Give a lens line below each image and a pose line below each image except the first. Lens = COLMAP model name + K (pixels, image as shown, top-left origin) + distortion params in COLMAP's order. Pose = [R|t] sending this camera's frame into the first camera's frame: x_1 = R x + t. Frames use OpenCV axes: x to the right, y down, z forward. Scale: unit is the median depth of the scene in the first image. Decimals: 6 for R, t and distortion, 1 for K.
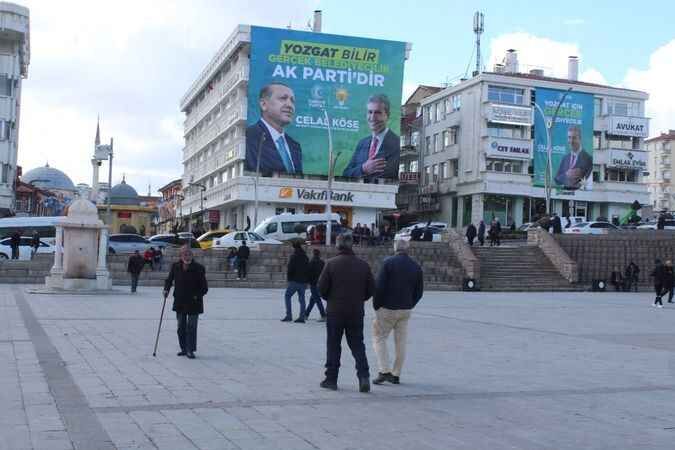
lens RADIAL K [[934.8, 0, 337.5], [0, 934.8, 225.0], [0, 0, 1]] dist [-0.070519, 0.160210]
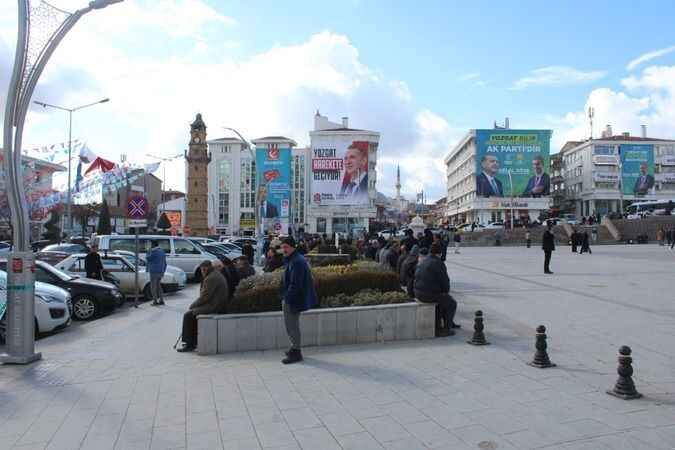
lens RADIAL K [[556.0, 0, 337.5], [0, 556.0, 225.0], [0, 0, 1]] dist [-0.176833, 0.163039]
pose [[0.935761, -0.039525, -0.350413, 0.040888], [0.044435, 0.998994, 0.005981, -0.009706], [0.349824, -0.021167, 0.936576, -0.294702]]
